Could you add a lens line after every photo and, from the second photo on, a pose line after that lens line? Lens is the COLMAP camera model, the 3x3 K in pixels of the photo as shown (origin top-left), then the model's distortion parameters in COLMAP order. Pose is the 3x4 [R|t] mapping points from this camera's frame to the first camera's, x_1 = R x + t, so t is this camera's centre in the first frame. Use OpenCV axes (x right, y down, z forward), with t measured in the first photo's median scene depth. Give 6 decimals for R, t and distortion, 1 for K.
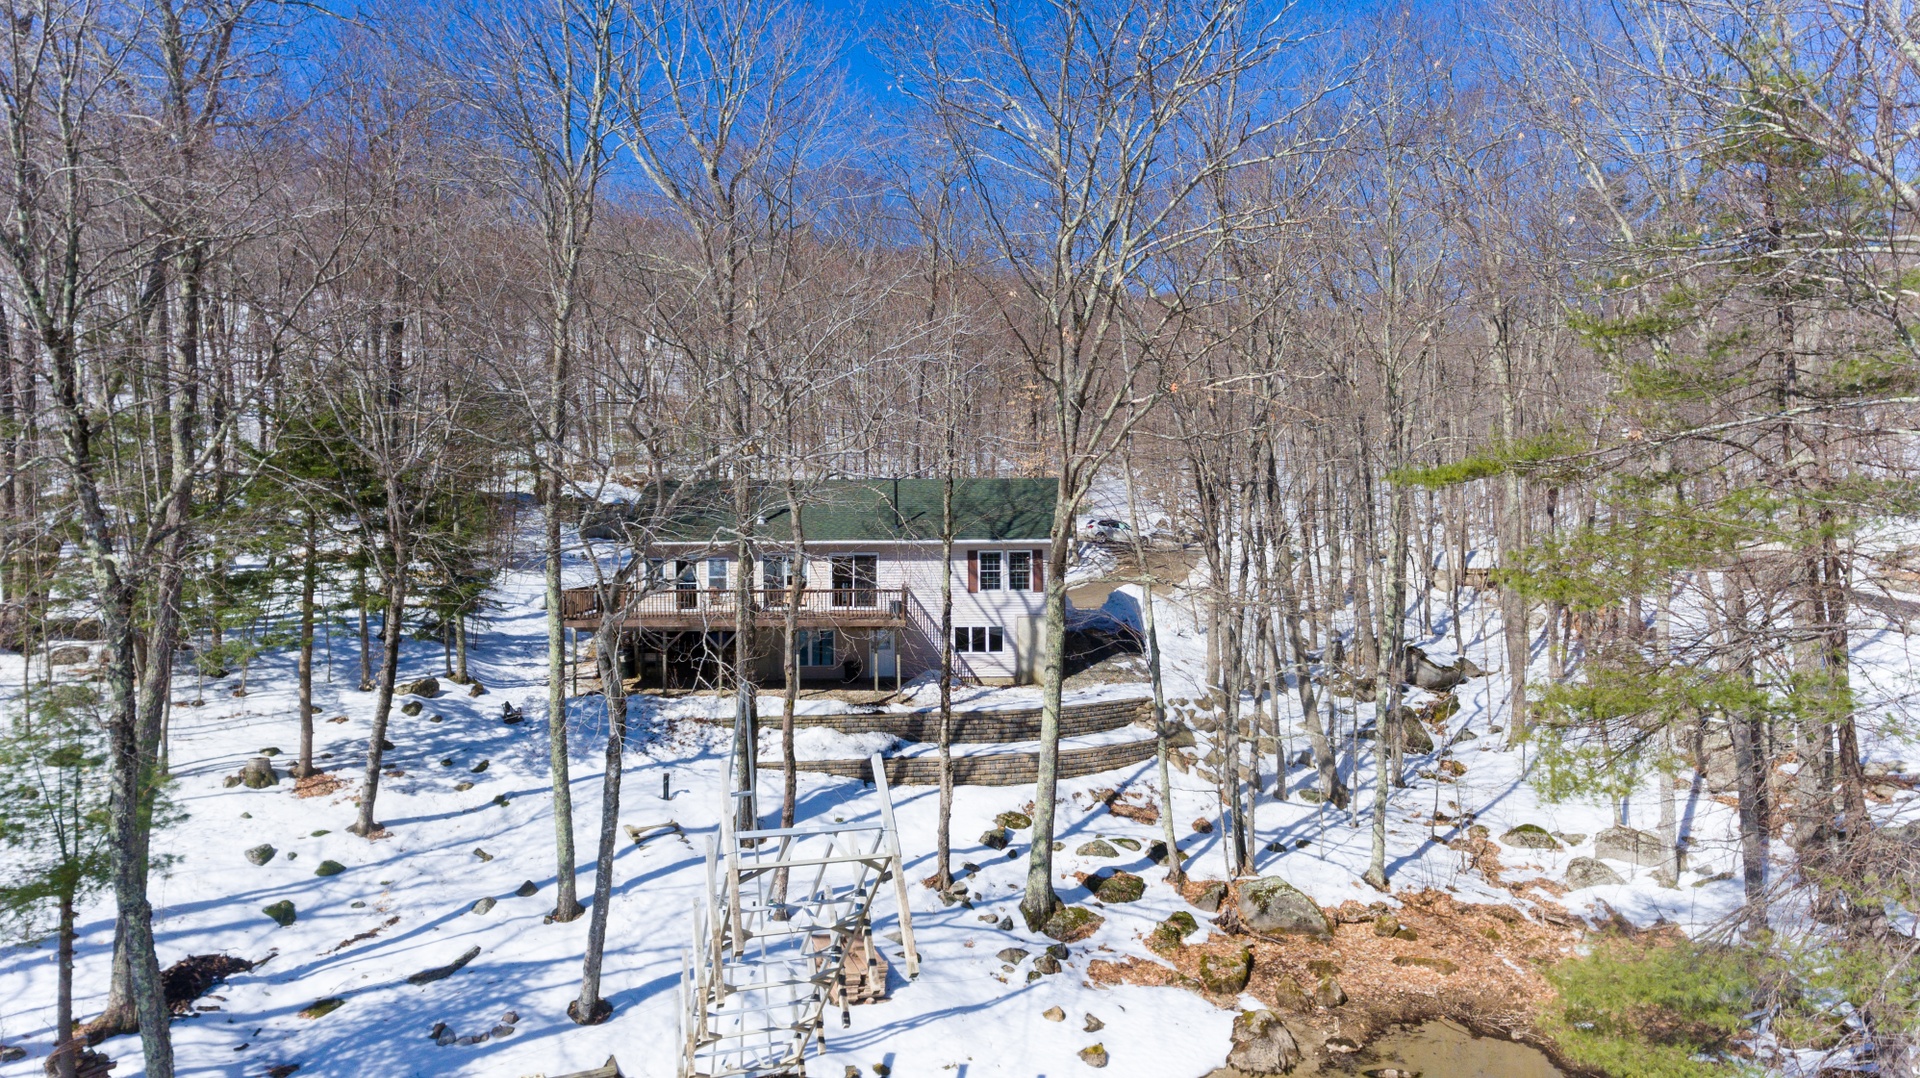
lens RADIAL K [[1139.3, 0, 977.1], [0, 1139.3, 525.1], [0, 0, 1]] dist [0.039473, -0.006586]
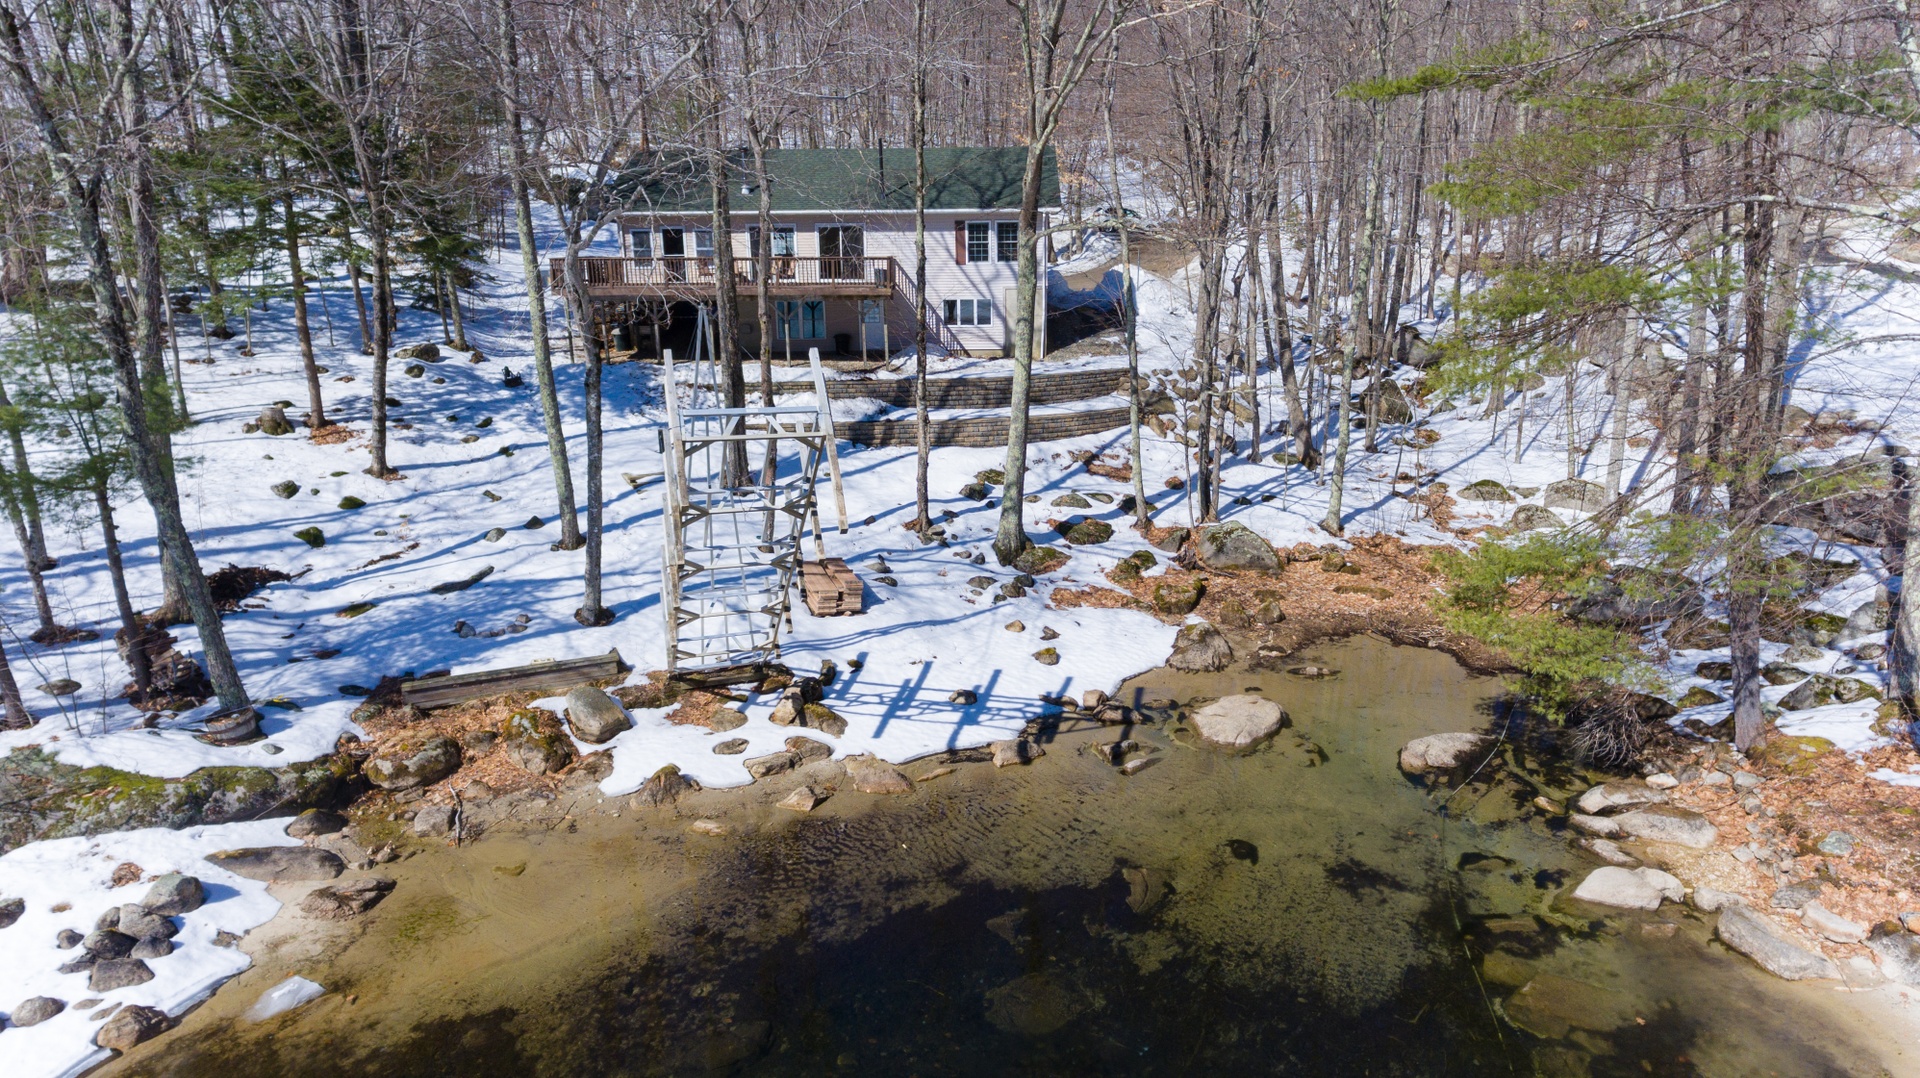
lens RADIAL K [[1139.3, 0, 977.6], [0, 1139.3, 521.4], [0, 0, 1]] dist [0.039473, -0.006586]
pose [[0.999840, 0.000300, -0.017913, 0.036760], [0.004085, 0.969696, 0.244279, 0.042147], [0.017444, -0.244313, 0.969539, -0.031625]]
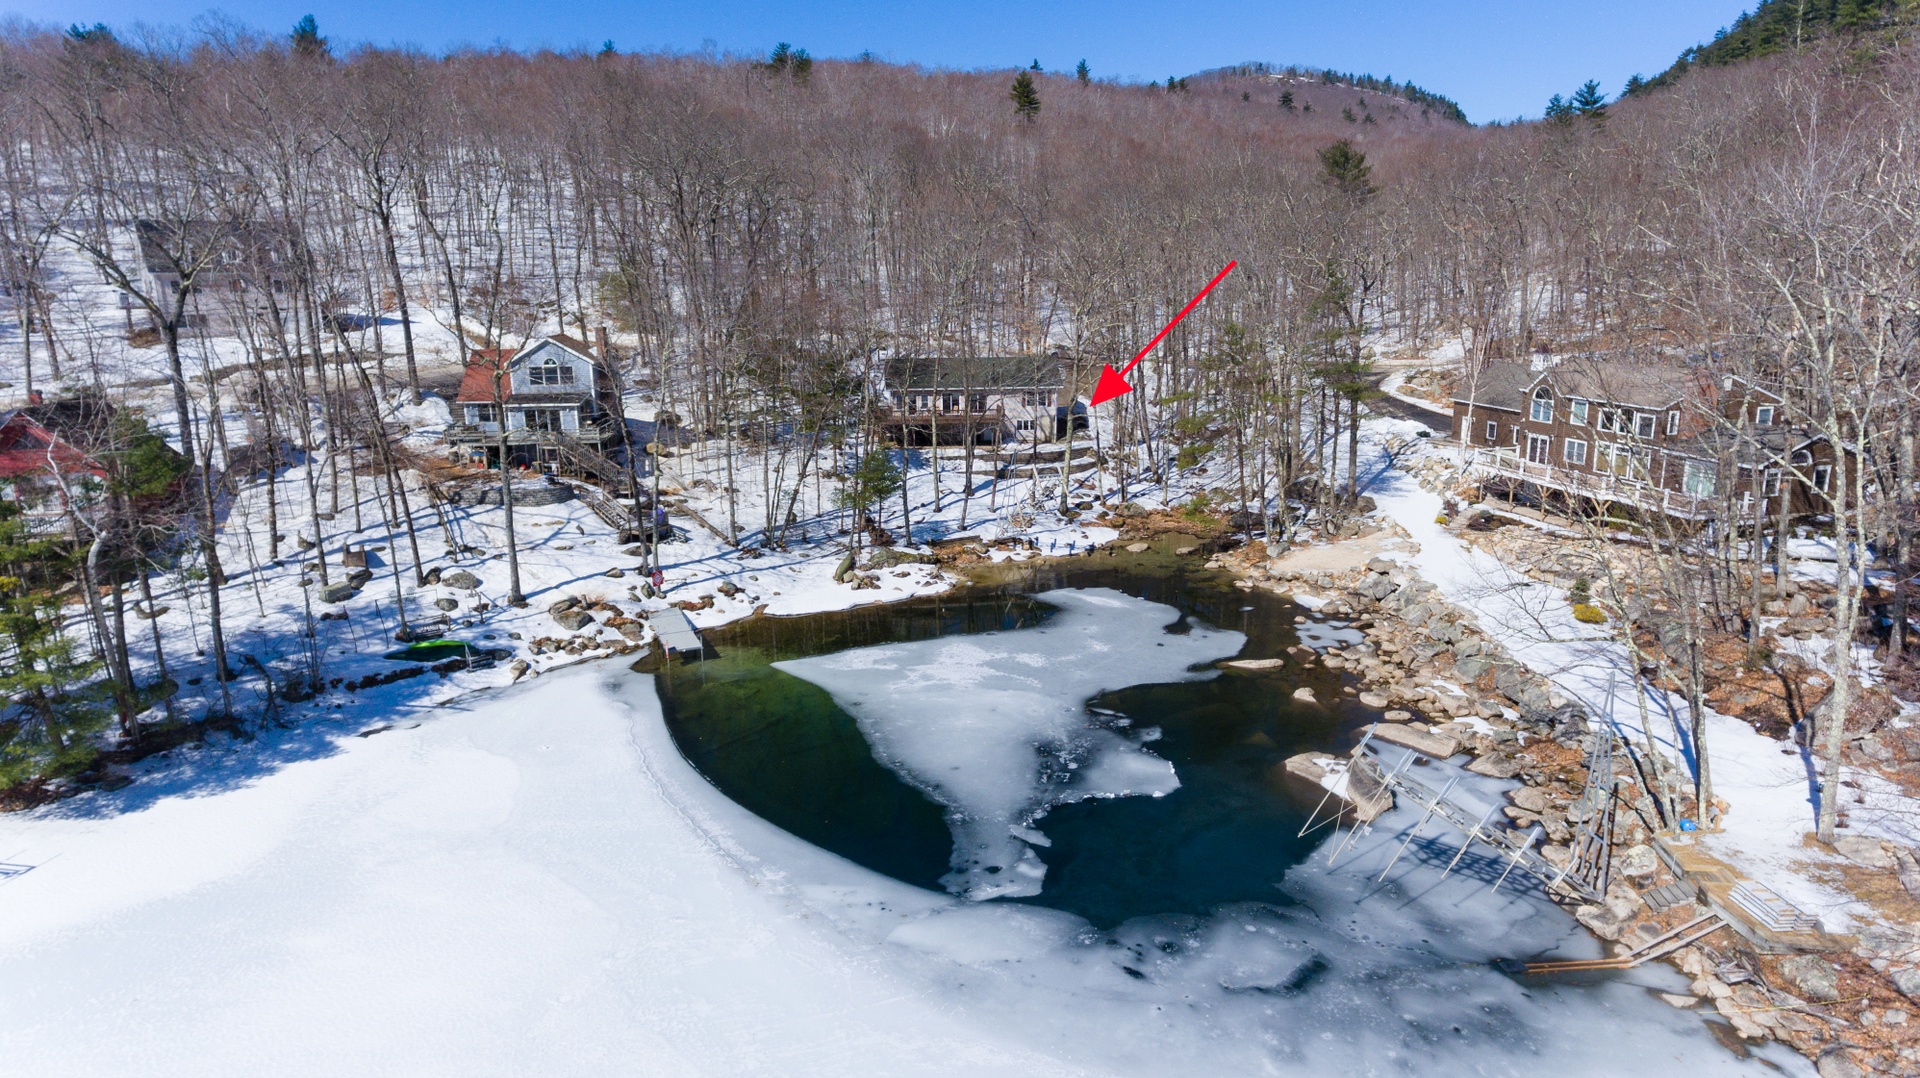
lens RADIAL K [[1139.3, 0, 975.1], [0, 1139.3, 542.2], [0, 0, 1]] dist [0.039473, -0.006586]
pose [[0.995995, -0.022546, 0.086525, -0.432963], [0.000920, 0.970220, 0.242224, -0.338467], [-0.089409, -0.241174, 0.966355, -1.949687]]
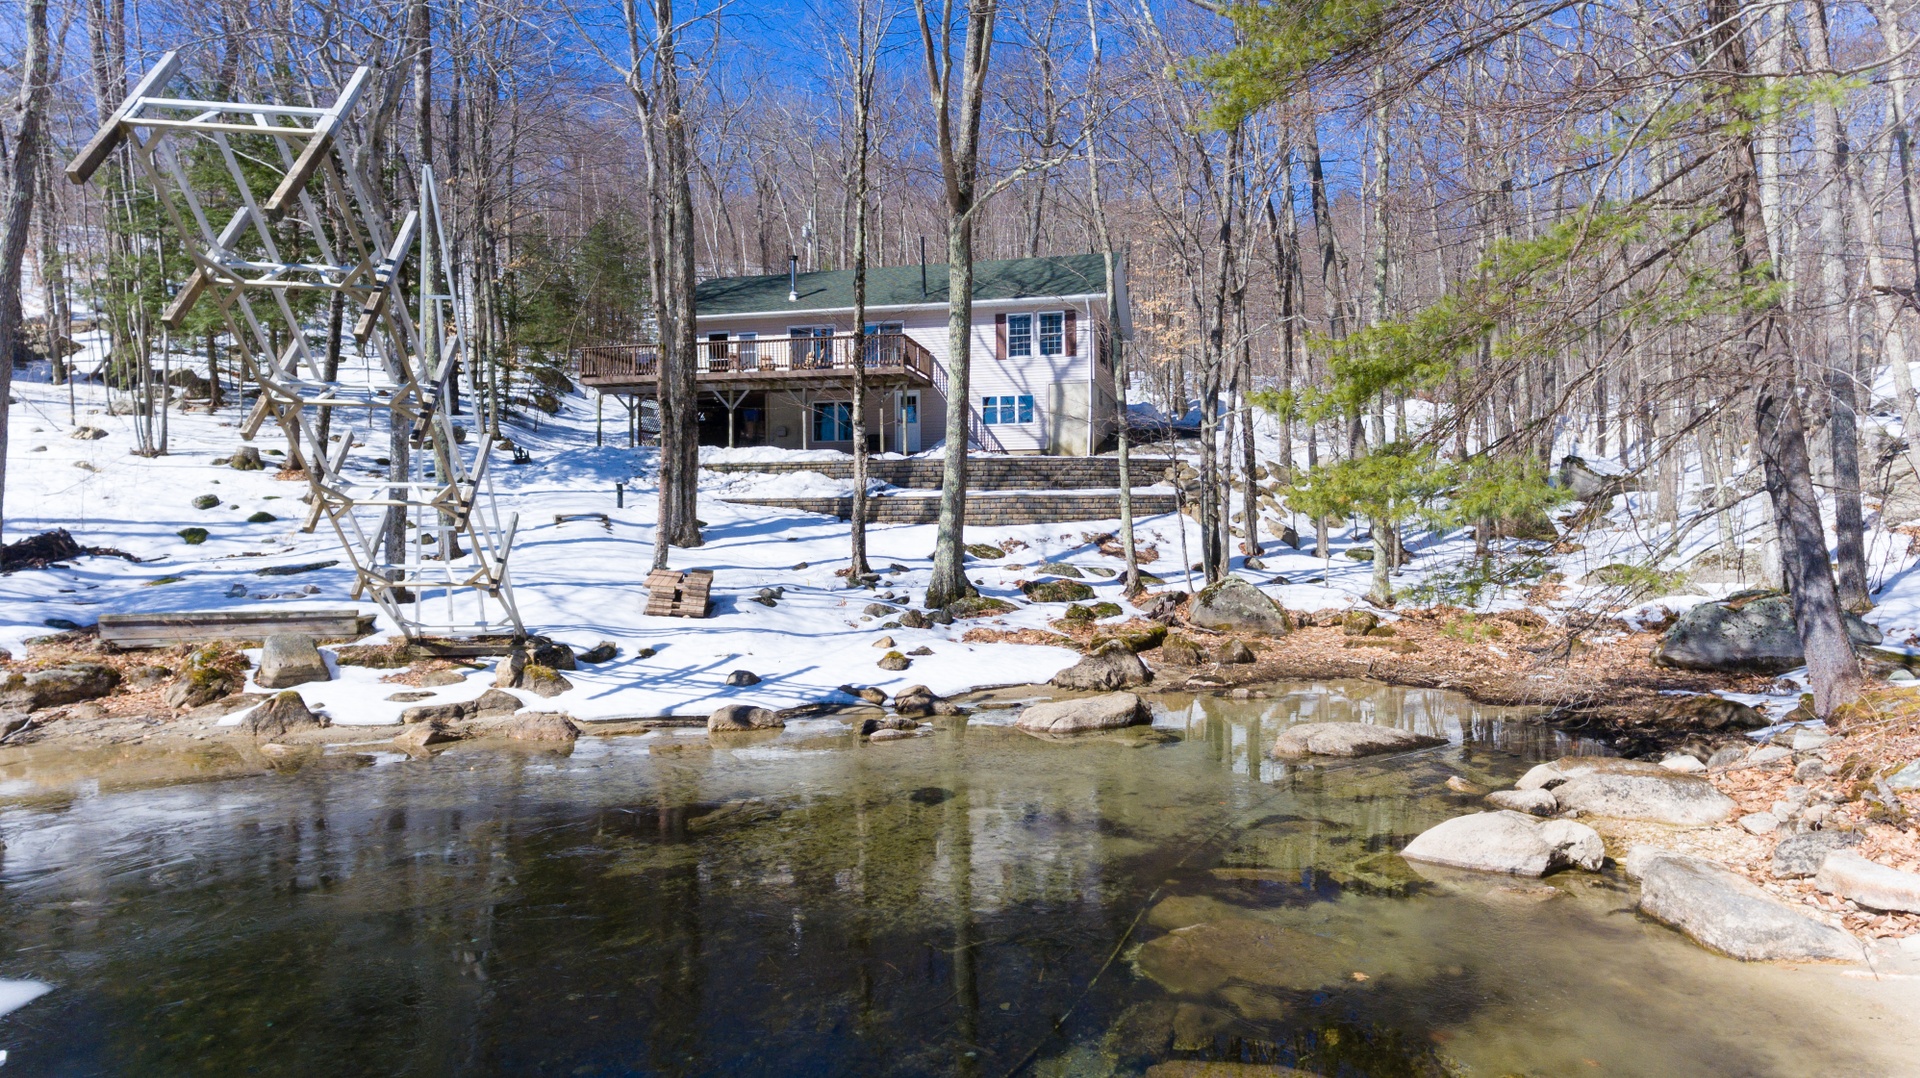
lens RADIAL K [[1139.3, 0, 972.1], [0, 1139.3, 509.8], [0, 0, 1]] dist [0.039473, -0.006586]
pose [[0.970357, -0.002565, -0.241661, 0.251212], [0.000851, 0.999974, -0.007194, 0.239398], [0.241673, 0.006775, 0.970334, 0.117495]]
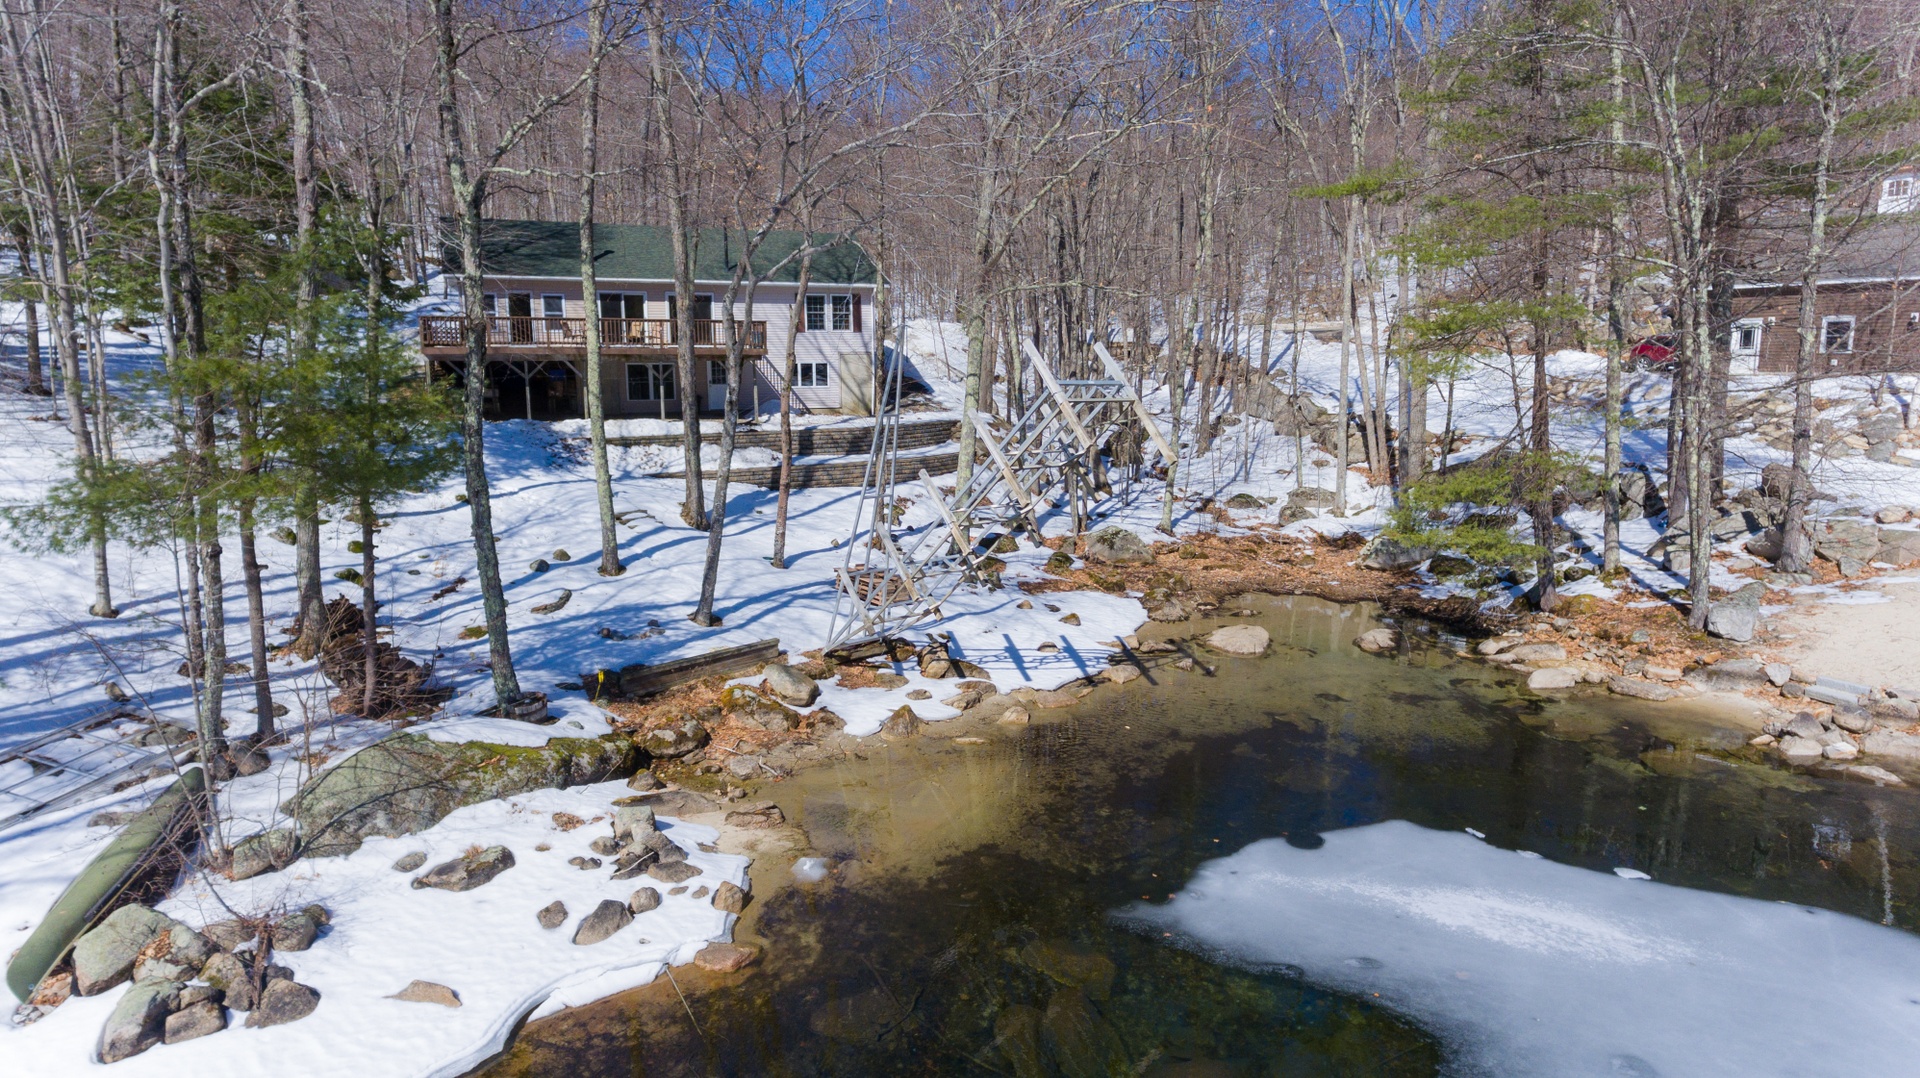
lens RADIAL K [[1139.3, 0, 991.5], [0, 1139.3, 521.1], [0, 0, 1]] dist [0.039473, -0.006586]
pose [[0.916193, -0.056723, 0.396702, -0.361341], [-0.004691, 0.988346, 0.152155, 0.090019], [-0.400710, -0.141264, 0.905249, -0.133333]]
